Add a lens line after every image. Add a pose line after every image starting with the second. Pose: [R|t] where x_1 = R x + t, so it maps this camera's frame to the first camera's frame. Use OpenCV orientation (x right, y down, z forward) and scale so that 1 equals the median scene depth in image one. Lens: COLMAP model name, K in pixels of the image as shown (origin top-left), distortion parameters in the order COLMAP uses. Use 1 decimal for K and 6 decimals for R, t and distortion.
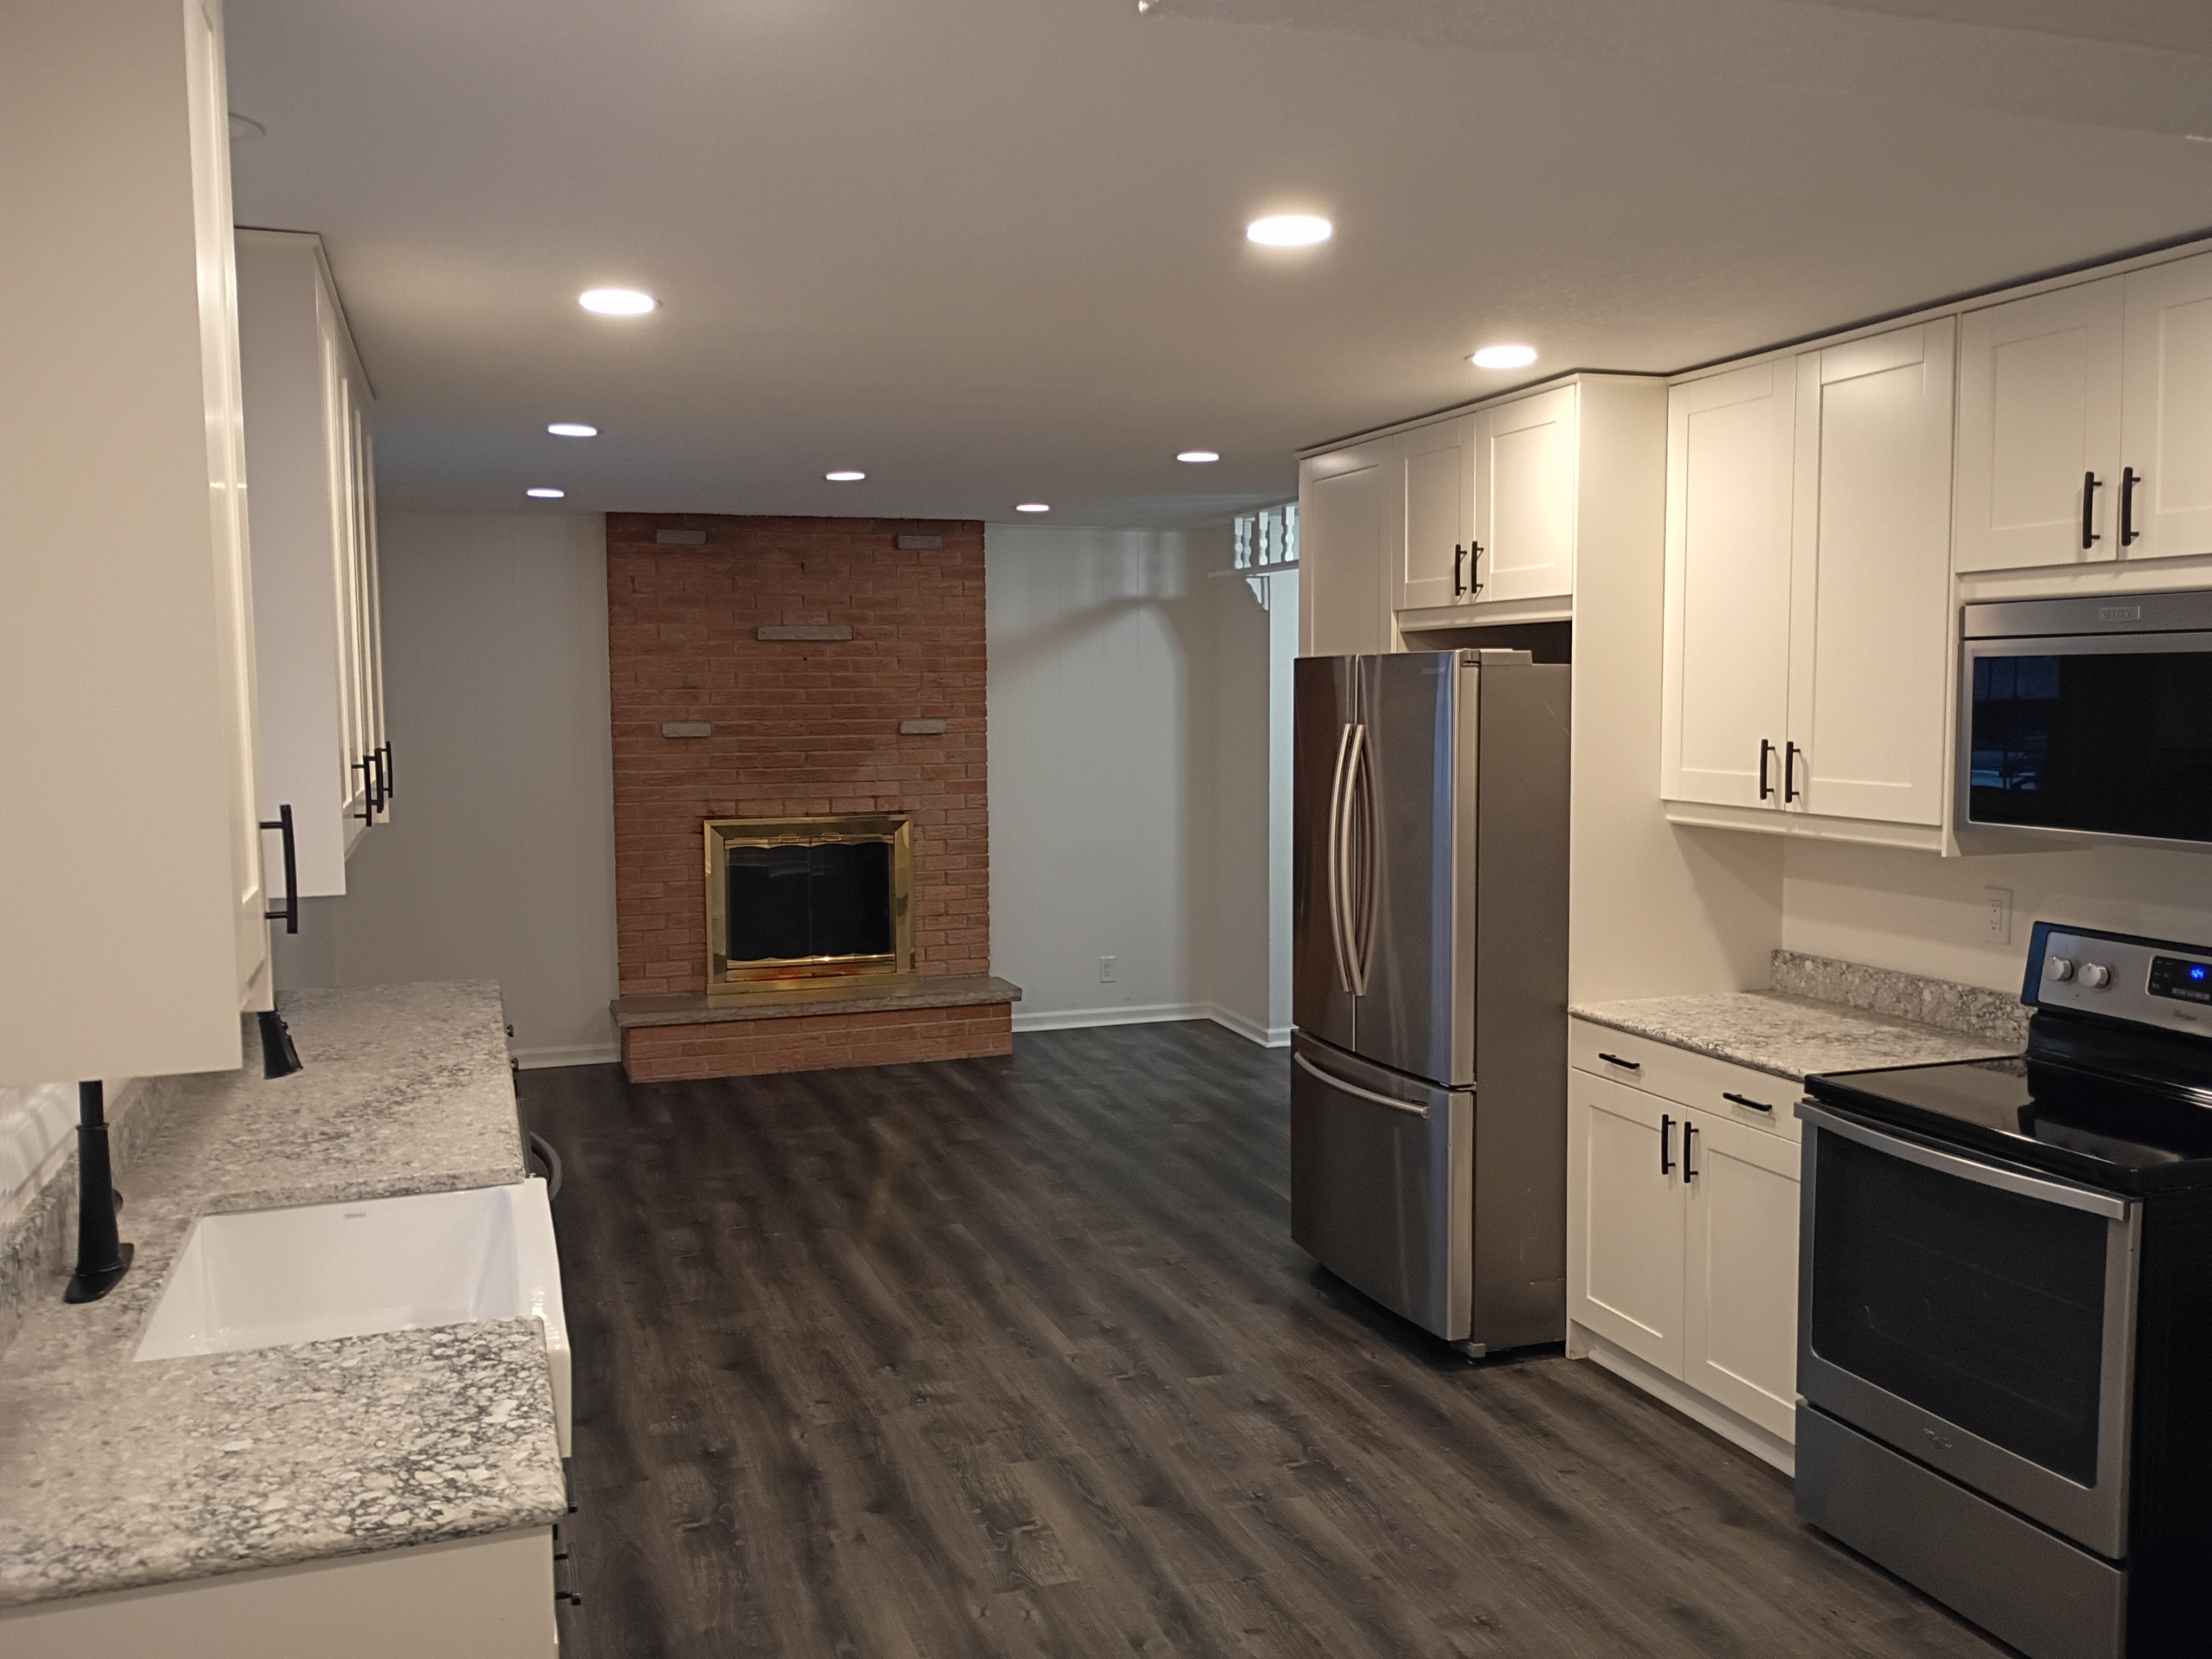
lens RADIAL K [[1828.1, 0, 1109.7], [0, 1828.1, 829.8], [0, 0, 1]] dist [0.059199, -0.076131]
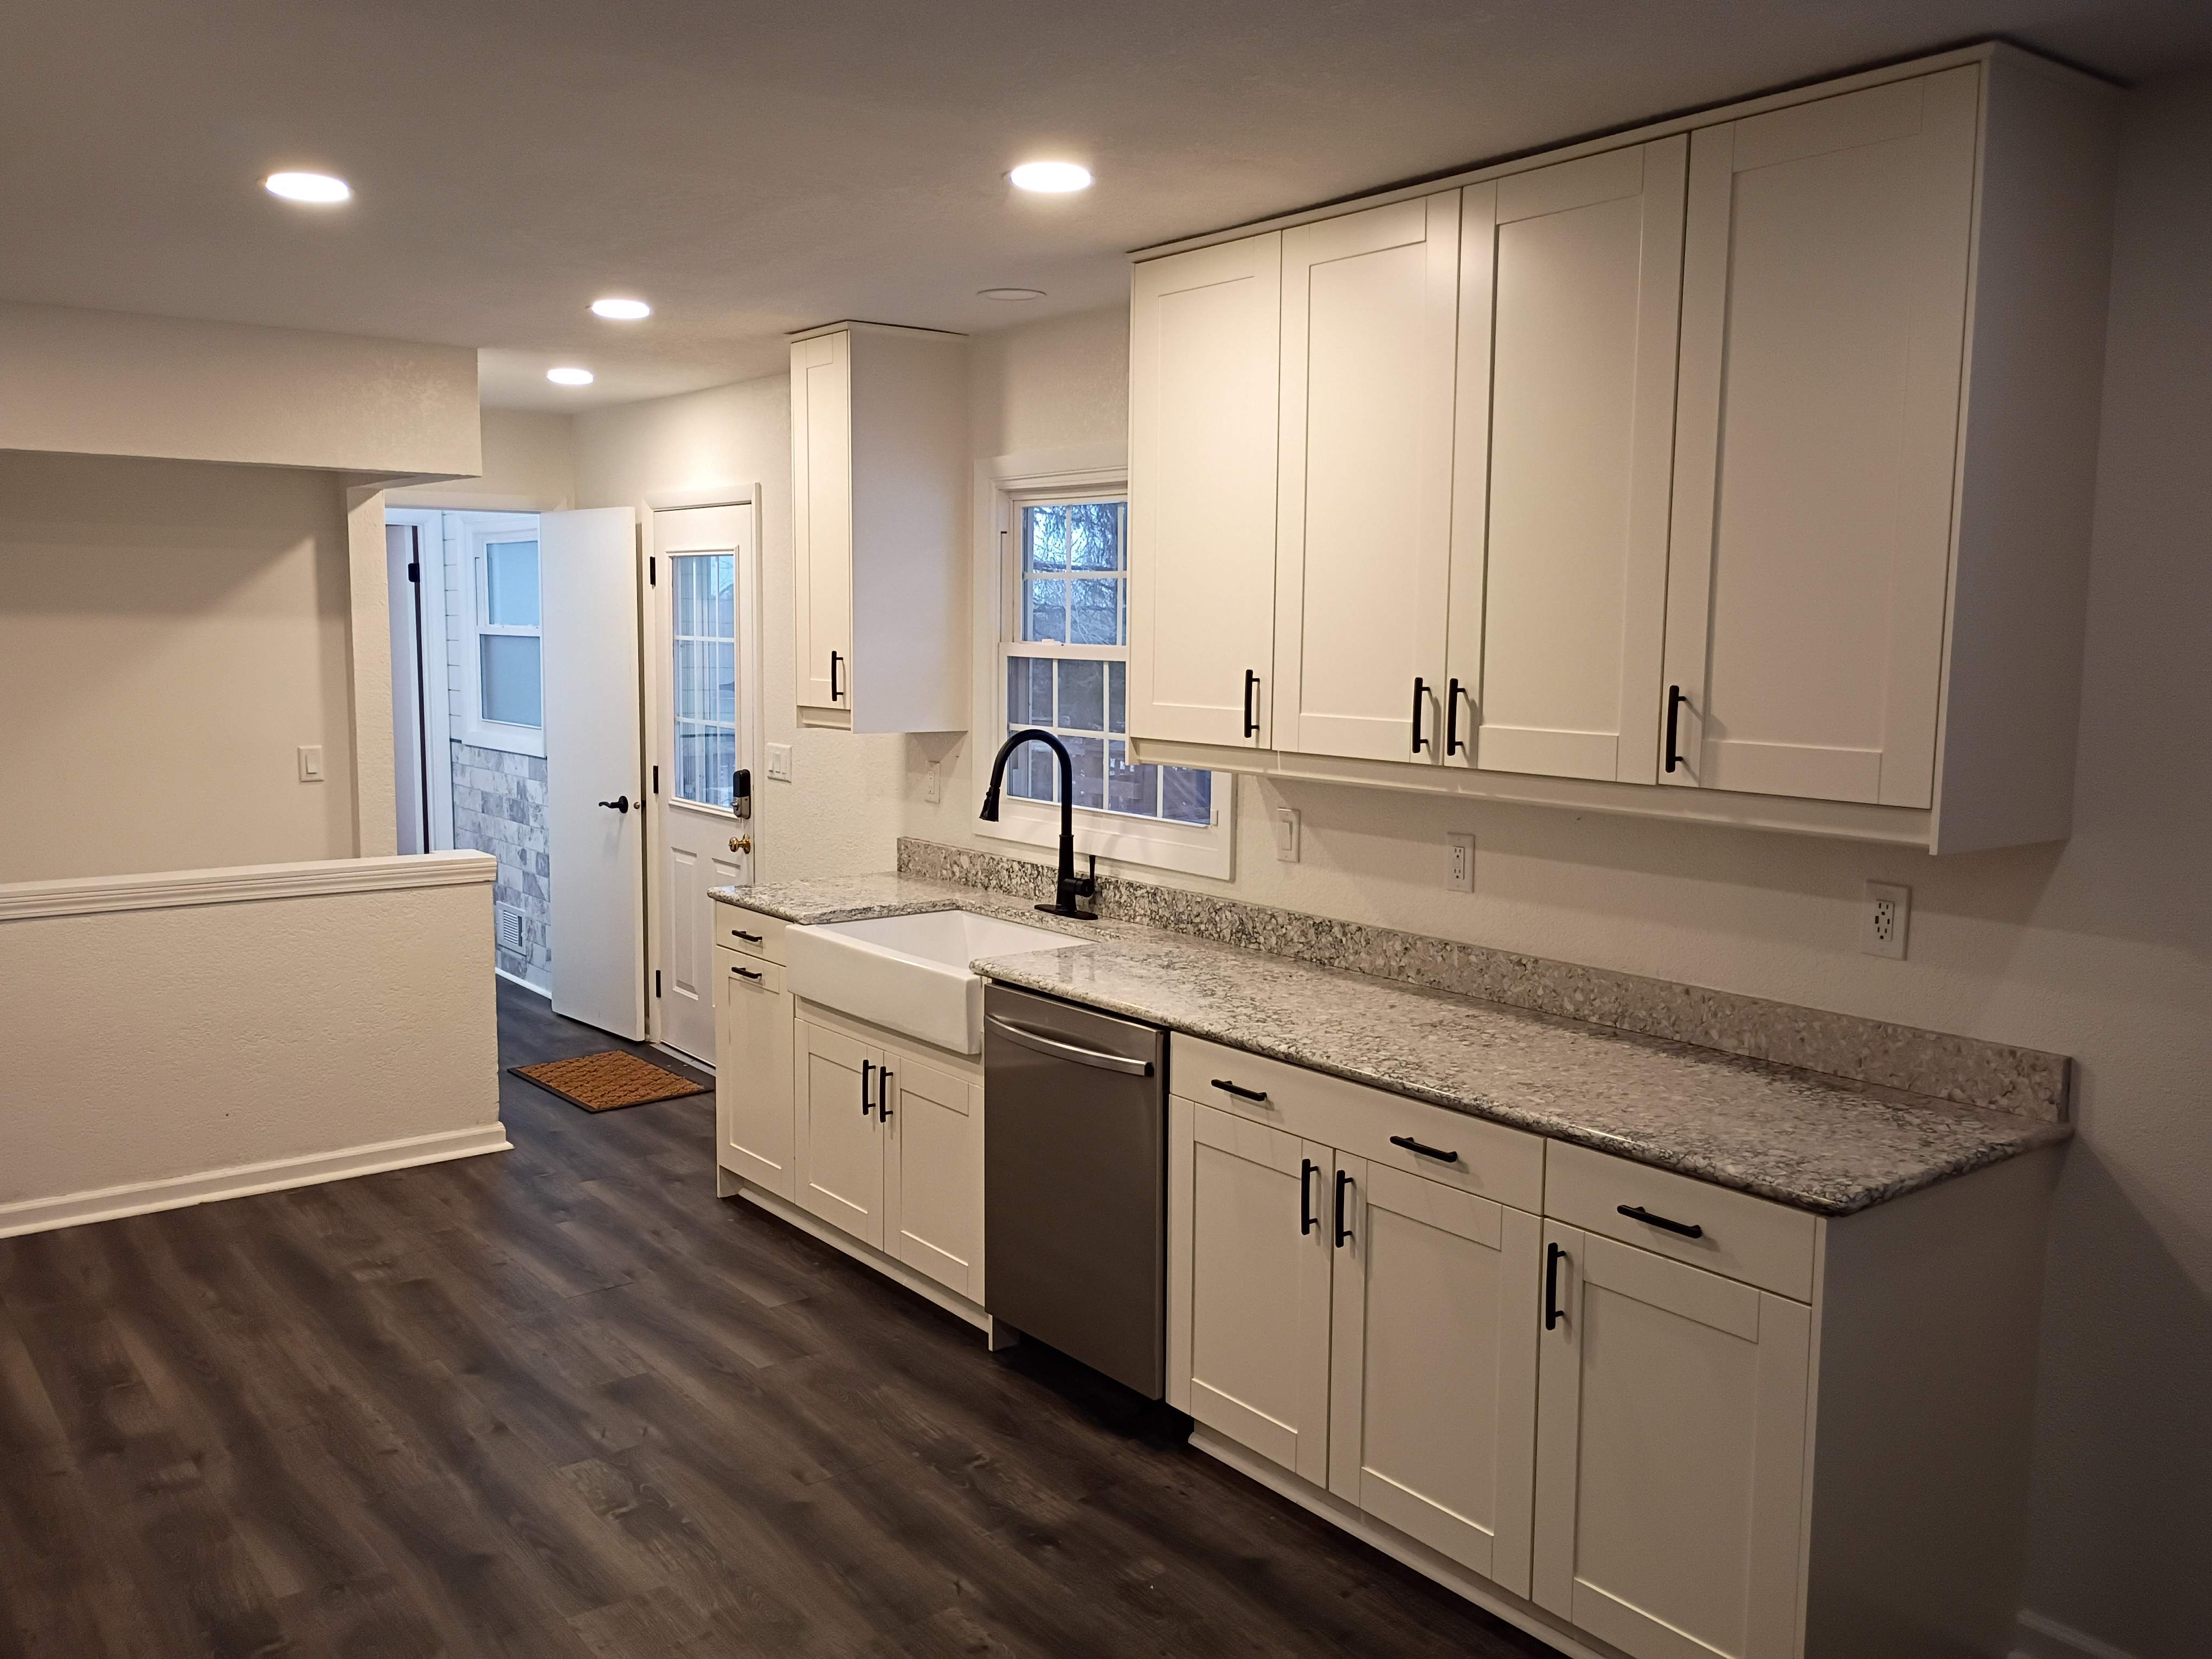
lens RADIAL K [[1828.1, 0, 1121.3], [0, 1828.1, 810.3], [0, 0, 1]] dist [0.059199, -0.076131]
pose [[-0.946578, 0.034340, -0.320641, 0.003021], [-0.025945, 0.982981, 0.181868, -0.130957], [0.321430, 0.180471, -0.929577, 1.714461]]
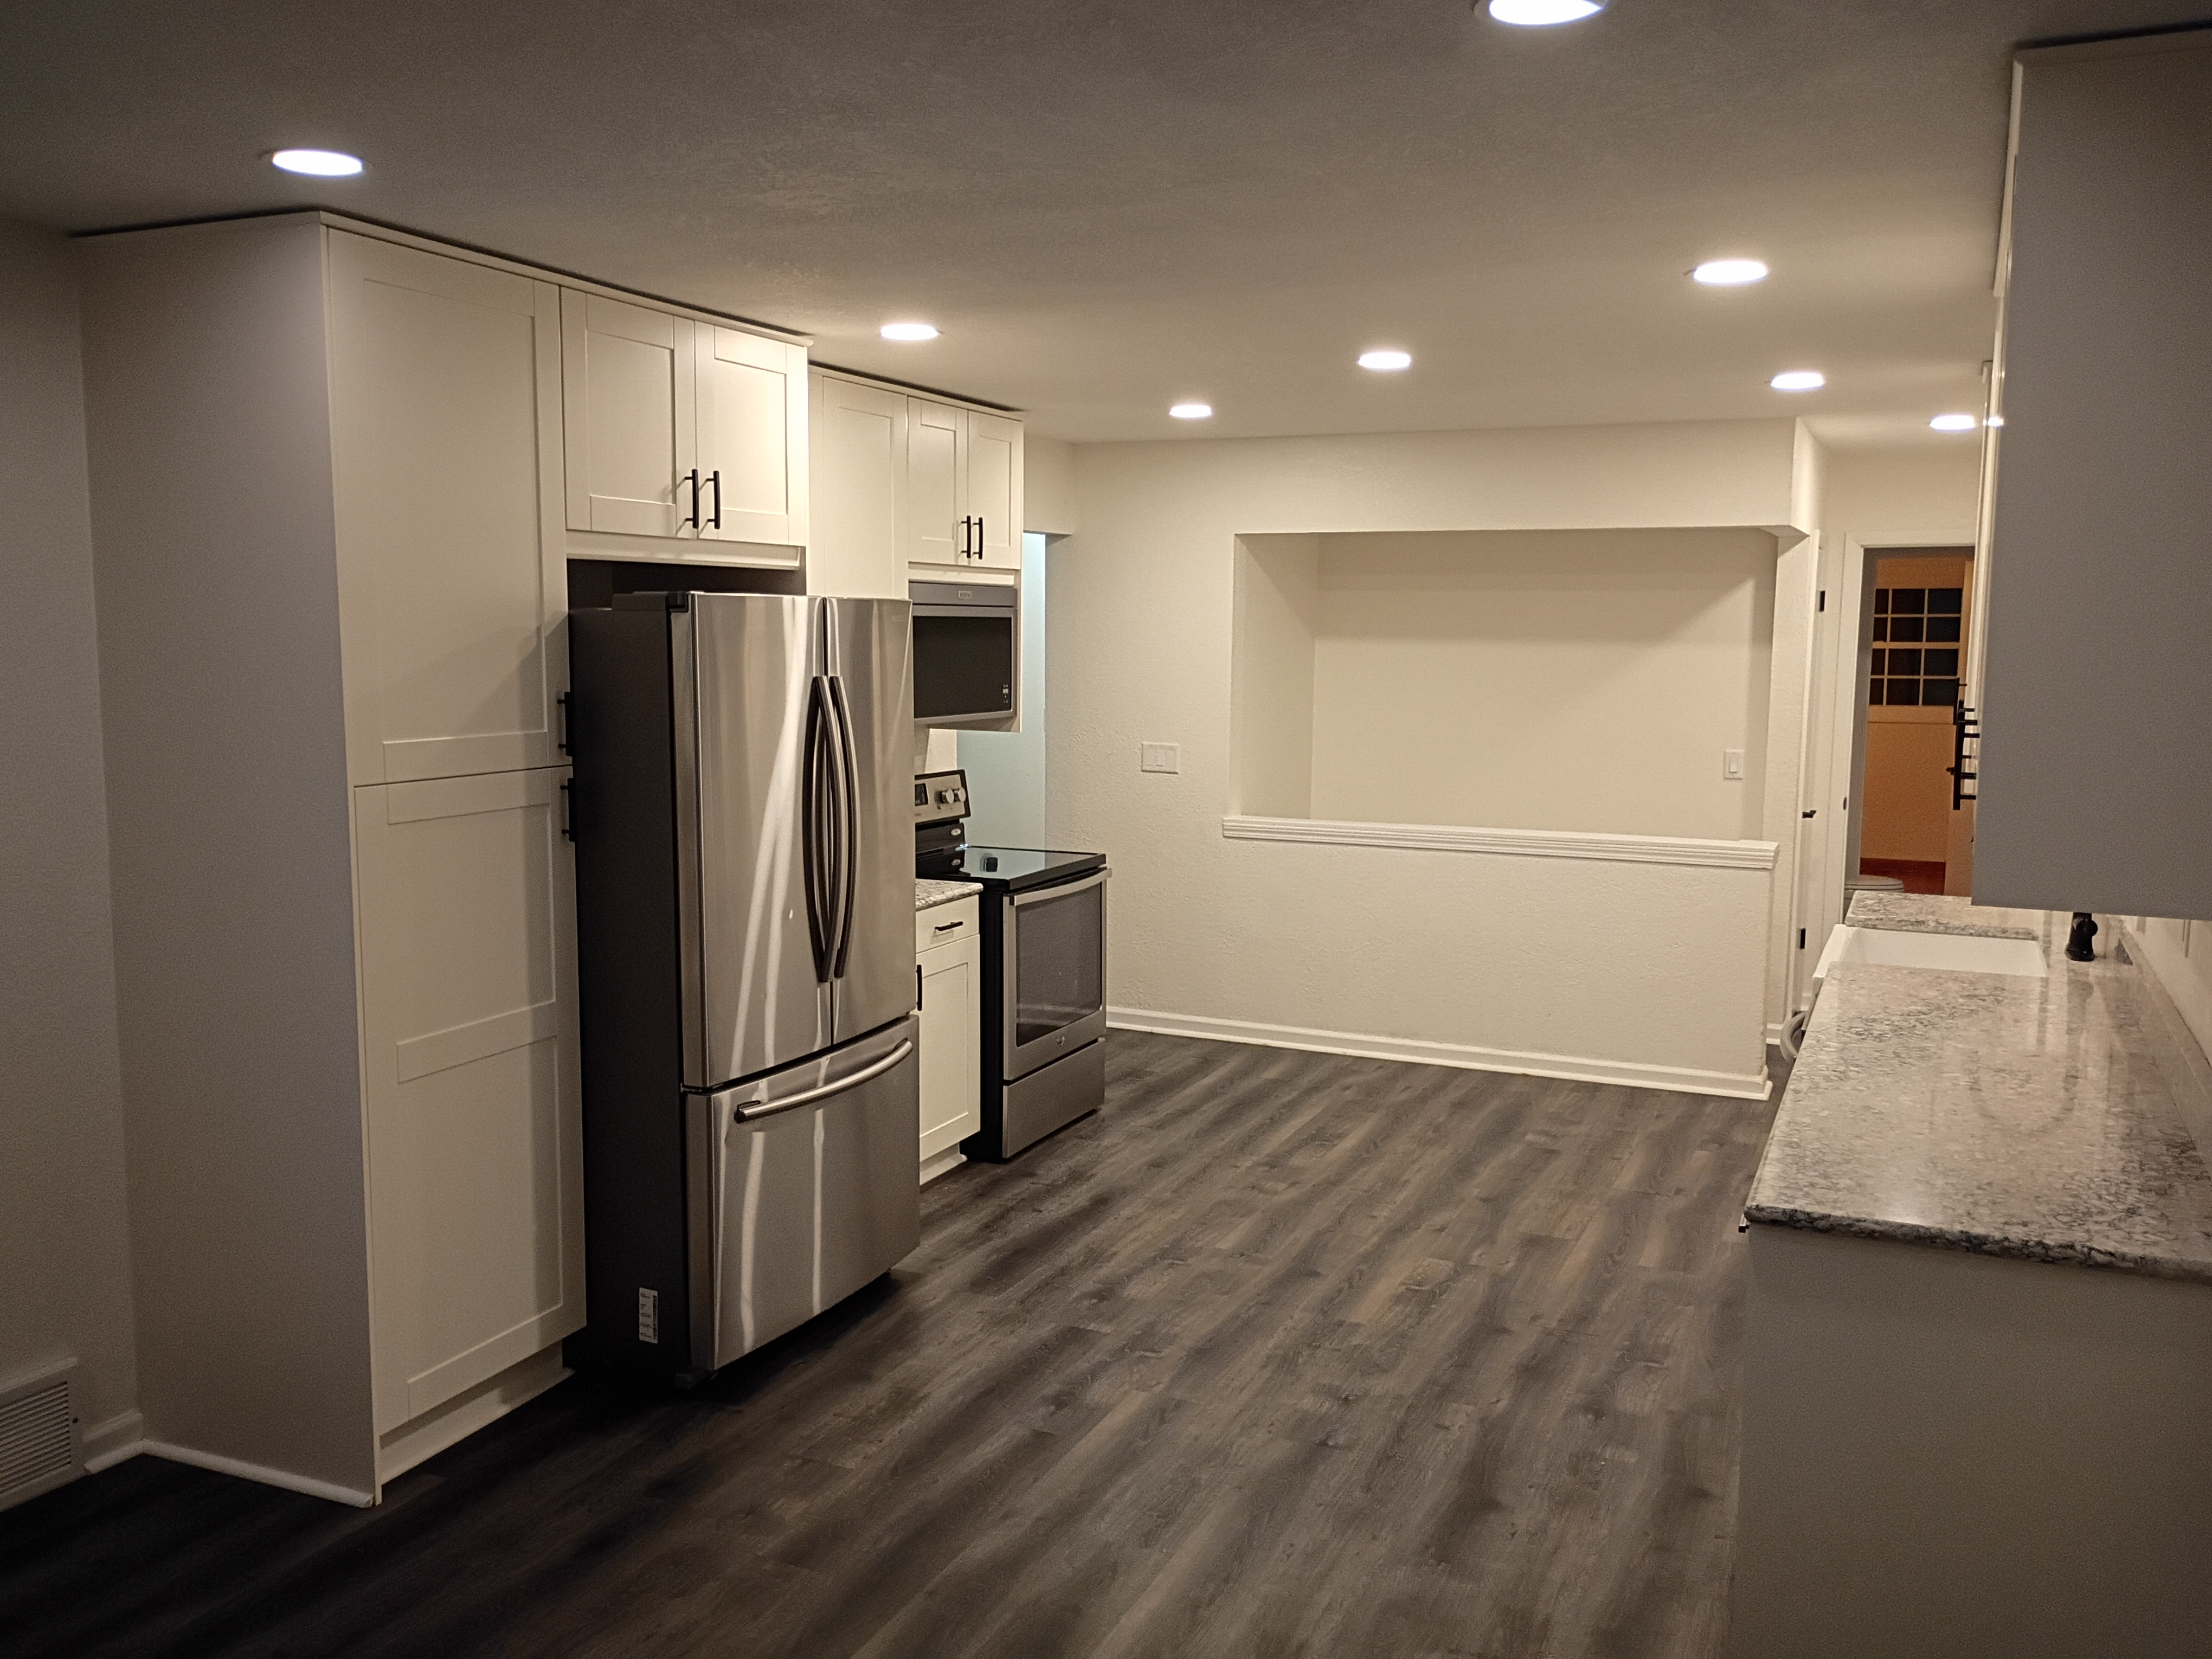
lens RADIAL K [[1828.1, 0, 1112.8], [0, 1828.1, 826.6], [0, 0, 1]] dist [0.059199, -0.076131]
pose [[-0.724784, -0.072158, 0.685187, -0.682933], [0.053115, 0.985689, 0.159989, -0.142407], [-0.686926, 0.152351, -0.710579, 1.831472]]
